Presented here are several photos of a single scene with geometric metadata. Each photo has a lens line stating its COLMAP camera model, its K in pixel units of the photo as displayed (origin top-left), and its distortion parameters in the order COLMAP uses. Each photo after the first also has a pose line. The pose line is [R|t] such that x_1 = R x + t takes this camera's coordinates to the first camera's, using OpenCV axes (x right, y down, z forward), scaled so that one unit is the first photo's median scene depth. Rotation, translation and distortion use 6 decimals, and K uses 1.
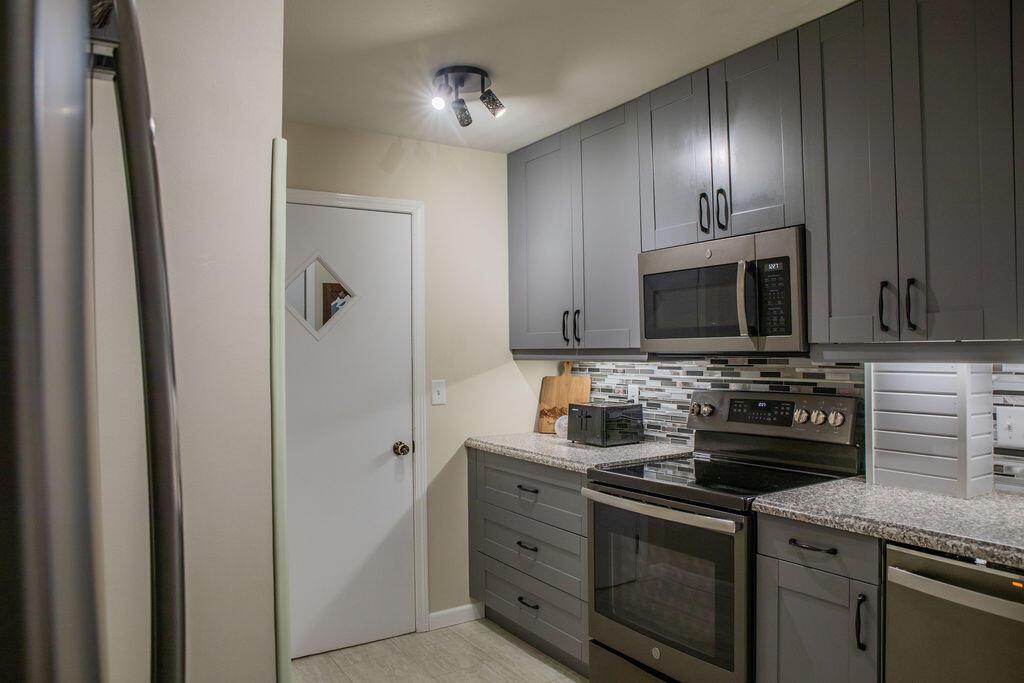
lens RADIAL K [[707.2, 0, 512.0], [0, 707.2, 341.5], [0, 0, 1]] dist [-0.132387, 0.090869]
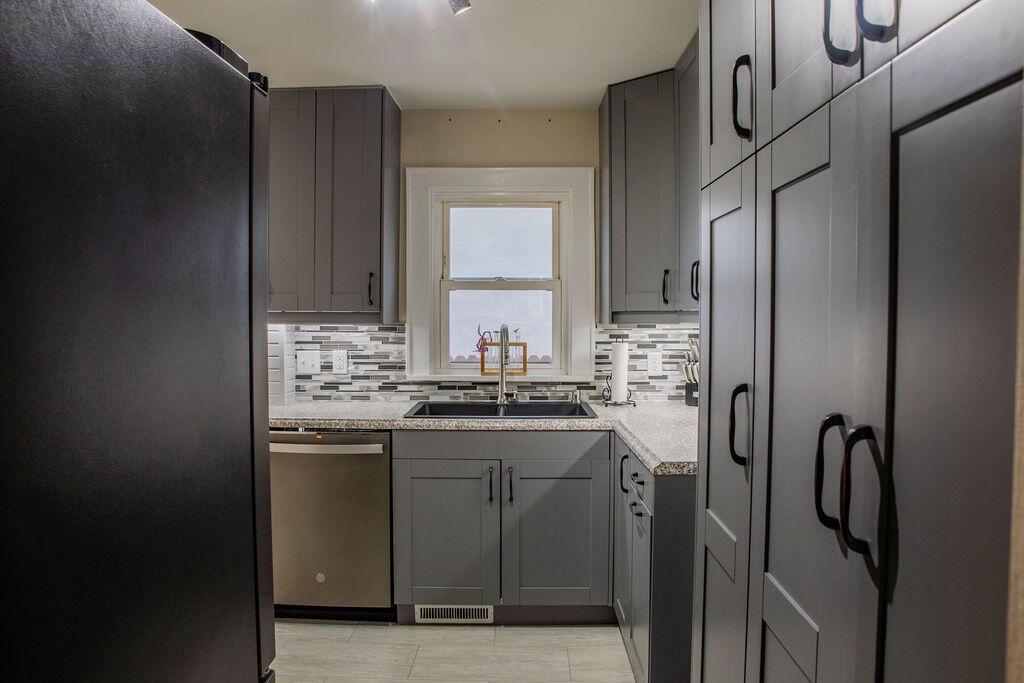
lens RADIAL K [[688.4, 0, 505.8], [0, 688.4, 342.5], [0, 0, 1]] dist [-0.135776, 0.095631]
pose [[0.551634, -0.016302, 0.833927, -0.341886], [-0.020477, 0.999243, 0.033079, 0.007102], [-0.833835, -0.035324, 0.550883, -0.306932]]
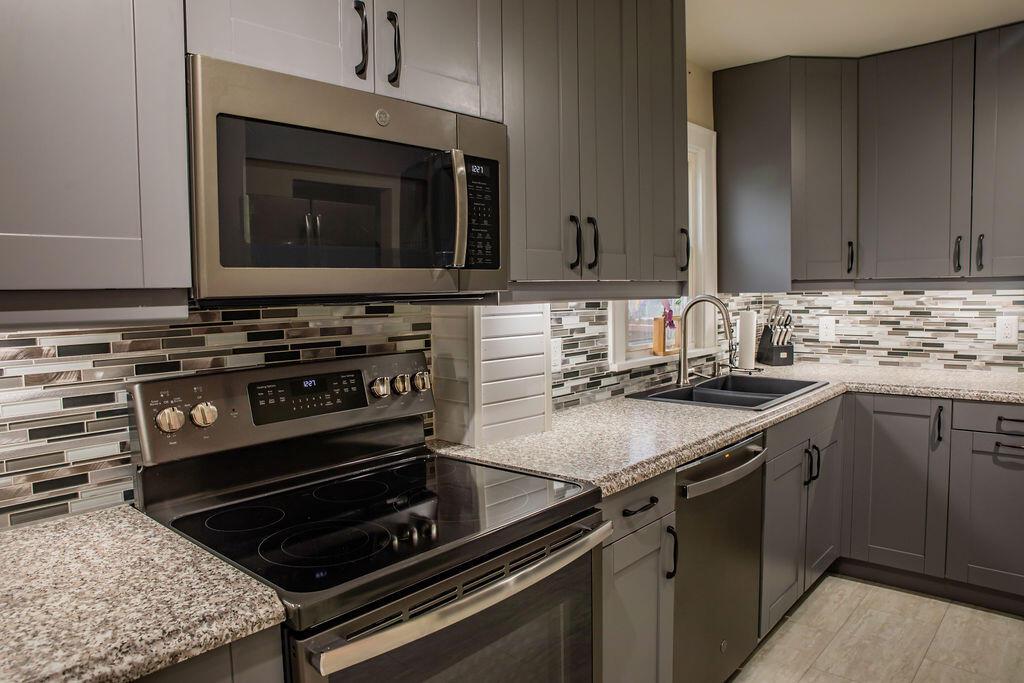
lens RADIAL K [[688.4, 0, 505.8], [0, 688.4, 342.5], [0, 0, 1]] dist [-0.135776, 0.095631]
pose [[-0.250564, -0.060059, 0.966235, -0.278416], [0.007847, 0.997915, 0.064064, 0.019658], [-0.968068, 0.023634, -0.249570, 1.063625]]
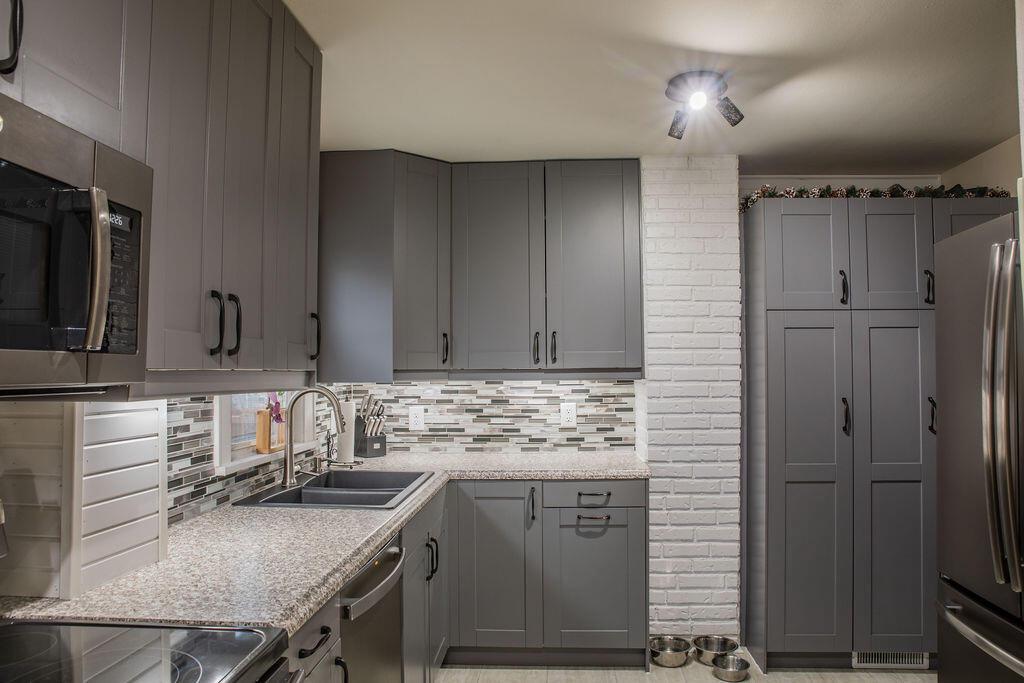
lens RADIAL K [[707.2, 0, 512.0], [0, 707.2, 341.5], [0, 0, 1]] dist [-0.132387, 0.090869]
pose [[-0.795423, 0.039440, 0.604770, -0.151224], [0.004988, 0.998273, -0.058541, 0.012949], [-0.606035, -0.043548, -0.794245, 1.132355]]
